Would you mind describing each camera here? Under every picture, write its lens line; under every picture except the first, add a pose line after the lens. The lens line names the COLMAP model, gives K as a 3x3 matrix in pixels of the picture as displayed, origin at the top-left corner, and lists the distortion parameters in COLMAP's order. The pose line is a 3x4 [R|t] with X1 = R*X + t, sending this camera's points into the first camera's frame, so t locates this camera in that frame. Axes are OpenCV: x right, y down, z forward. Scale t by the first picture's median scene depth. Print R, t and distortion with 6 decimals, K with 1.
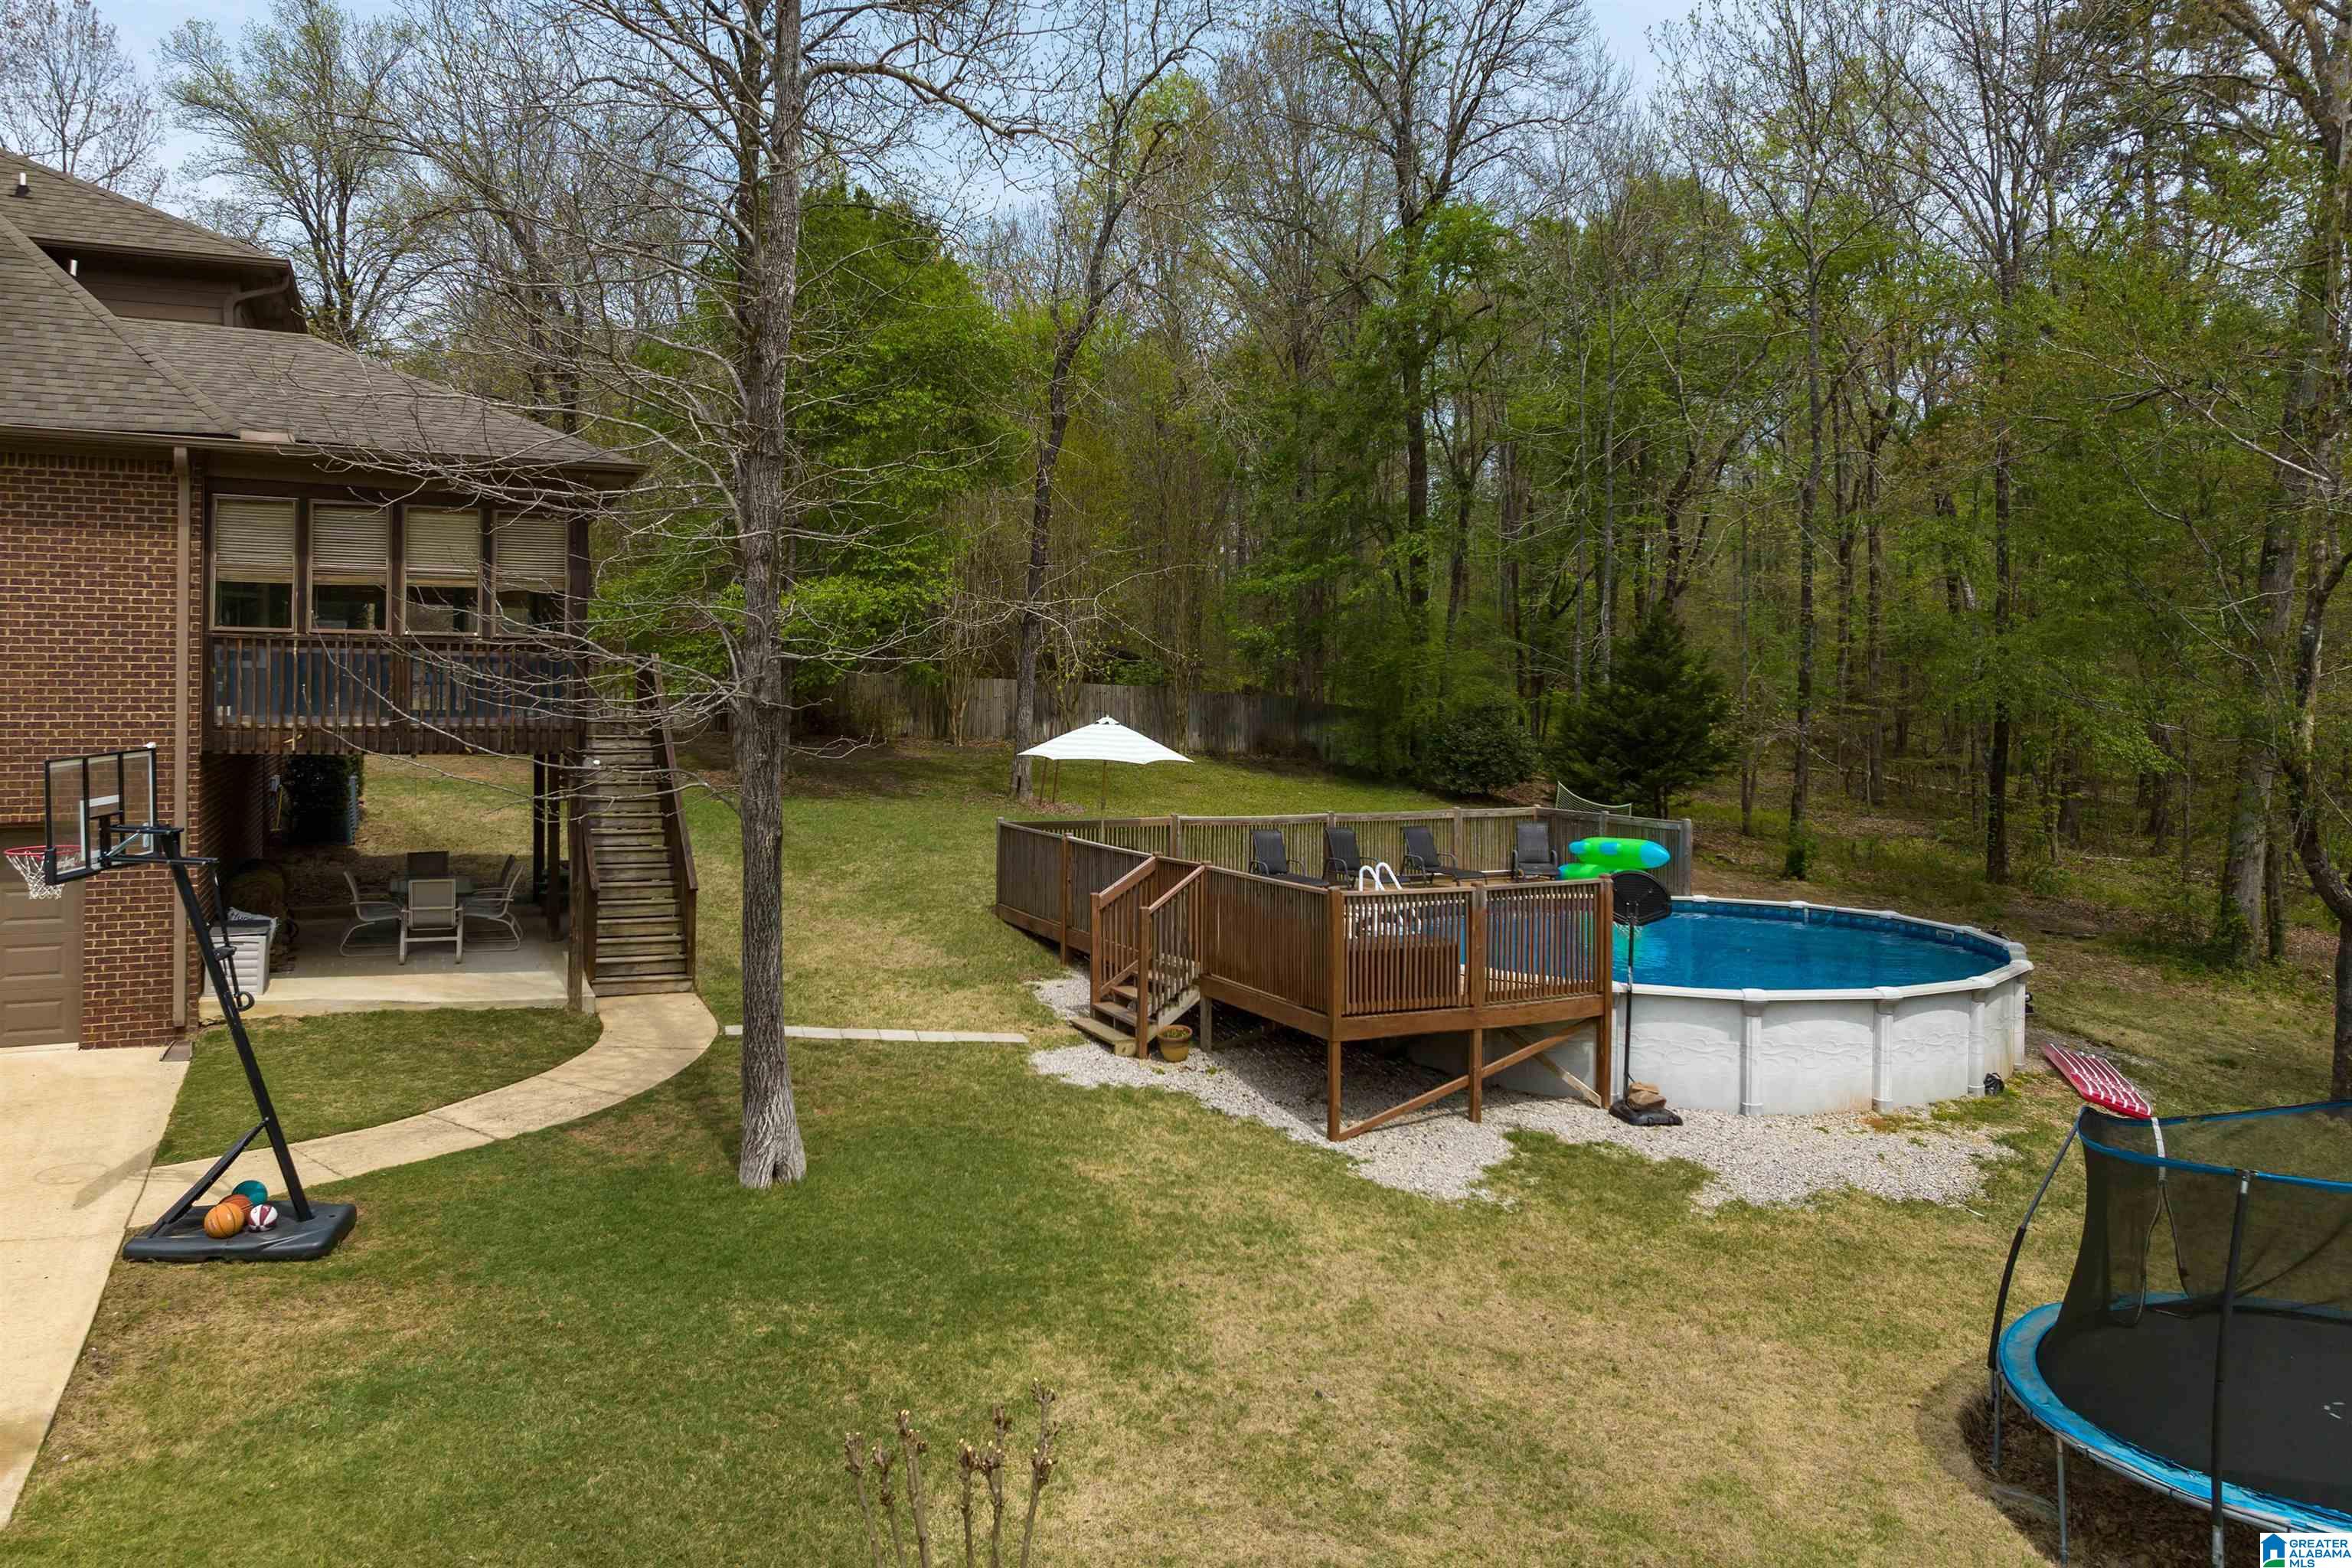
lens RADIAL K [[1663.2, 0, 1123.9], [0, 1663.2, 713.7], [0, 0, 1]] dist [-0.031814, 0.000498]
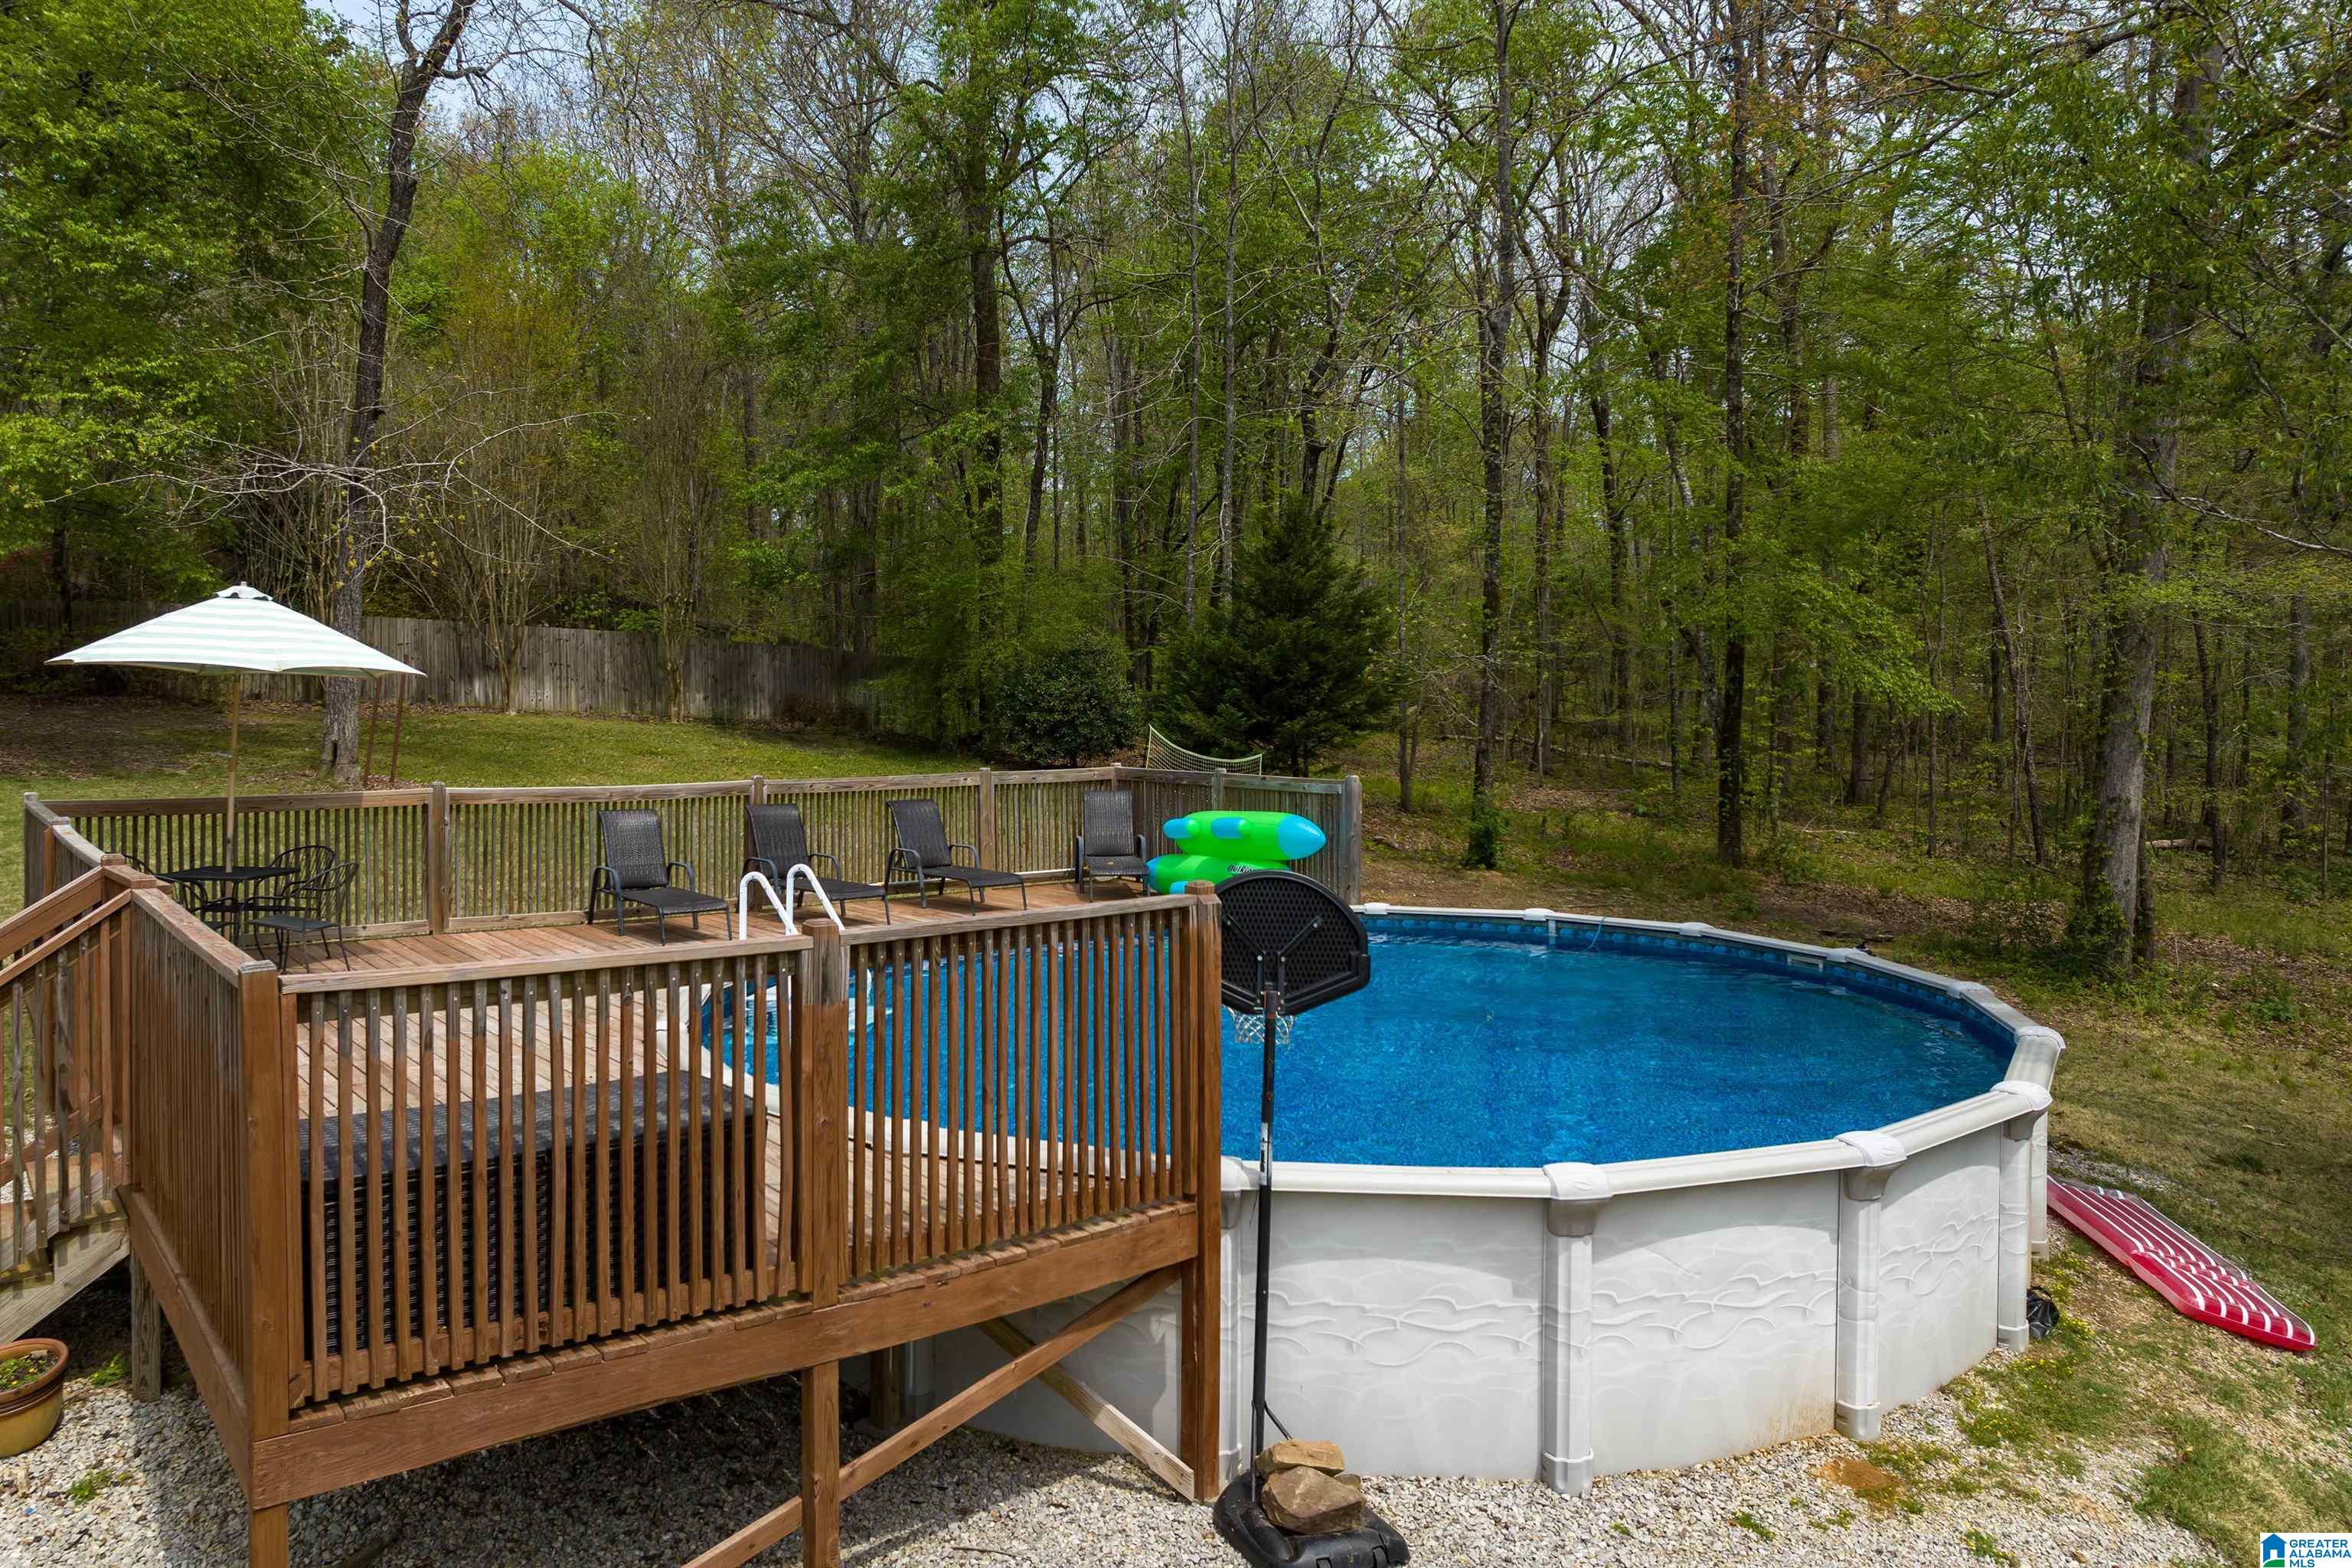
lens RADIAL K [[1654.1, 0, 1176.0], [0, 1654.1, 784.0], [0, 0, 1]] dist [-0.036780, -0.004318]
pose [[0.969721, -0.018148, 0.243539, 0.129216], [0.007723, 0.999015, 0.043694, 0.038921], [-0.244092, -0.040490, 0.968906, 0.425629]]
